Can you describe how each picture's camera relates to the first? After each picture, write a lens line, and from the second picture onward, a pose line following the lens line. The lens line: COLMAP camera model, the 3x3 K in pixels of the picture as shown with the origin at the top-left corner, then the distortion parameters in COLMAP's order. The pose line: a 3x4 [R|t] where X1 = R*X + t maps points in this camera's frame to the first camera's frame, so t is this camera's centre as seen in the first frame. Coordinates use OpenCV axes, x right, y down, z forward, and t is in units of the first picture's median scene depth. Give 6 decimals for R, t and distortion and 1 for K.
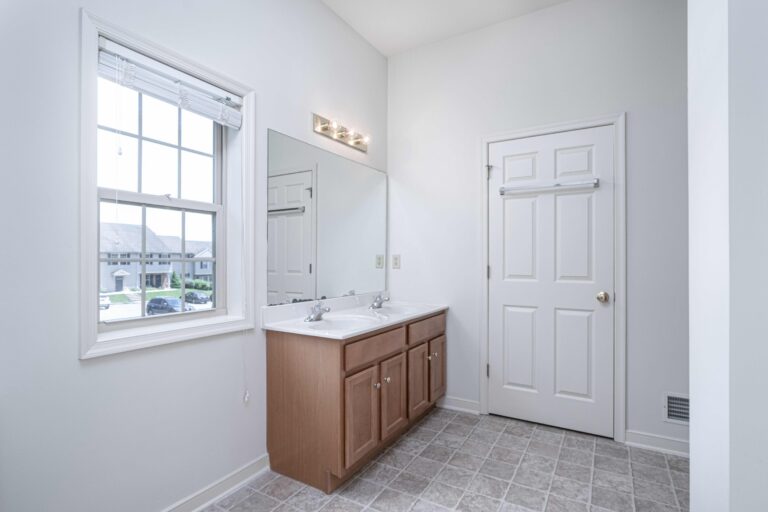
lens RADIAL K [[388.7, 0, 382.8], [0, 388.7, 256.8], [0, 0, 1]] dist [-0.006019, -0.000765]
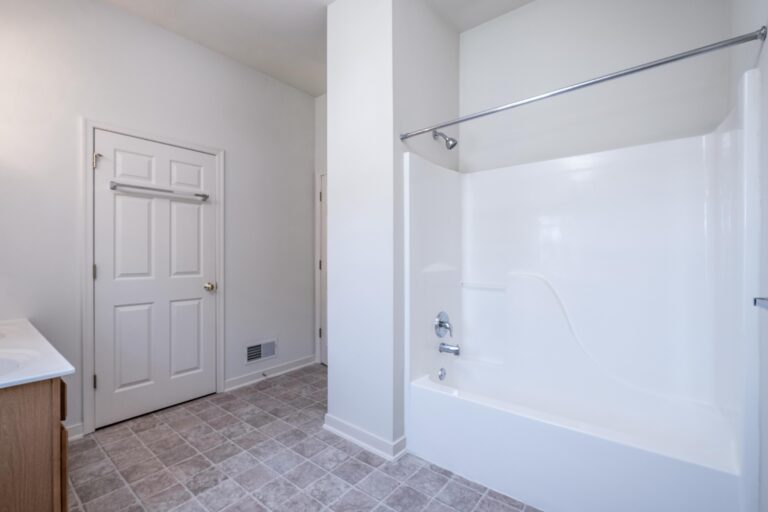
lens RADIAL K [[335.2, 0, 382.9], [0, 335.2, 259.1], [0, 0, 1]] dist [-0.003031, -0.000726]
pose [[0.143224, -0.006162, 0.989671, -0.431768], [-0.002655, 0.999975, 0.006610, 0.002735], [-0.989687, -0.003574, 0.143204, 0.255549]]
